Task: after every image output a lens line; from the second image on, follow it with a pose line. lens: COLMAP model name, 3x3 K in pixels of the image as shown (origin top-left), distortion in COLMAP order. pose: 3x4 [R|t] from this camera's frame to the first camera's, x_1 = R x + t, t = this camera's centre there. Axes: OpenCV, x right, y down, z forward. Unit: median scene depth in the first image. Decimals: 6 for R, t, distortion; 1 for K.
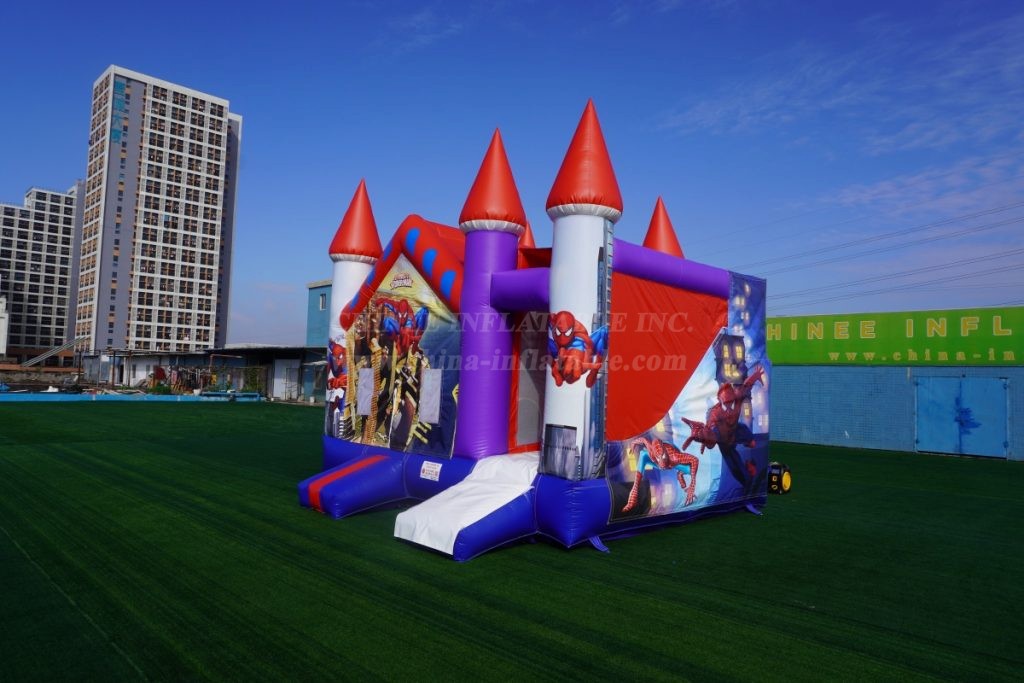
lens RADIAL K [[680.9, 0, 511.8], [0, 680.9, 344.4], [0, 0, 1]] dist [-0.037114, 0.003428]
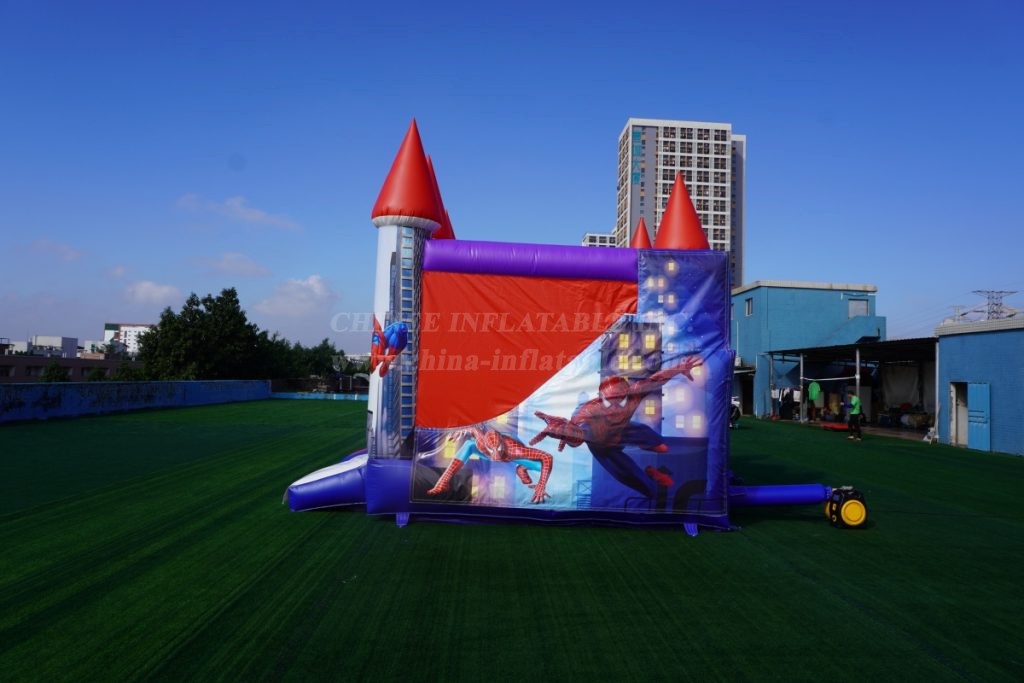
lens RADIAL K [[680.9, 0, 509.3], [0, 680.9, 340.1], [0, 0, 1]] dist [-0.037114, 0.003428]
pose [[0.726481, -0.043155, -0.685830, 0.835275], [0.024883, 0.999024, -0.036504, 0.038513], [0.686736, 0.009454, 0.726846, 0.255882]]
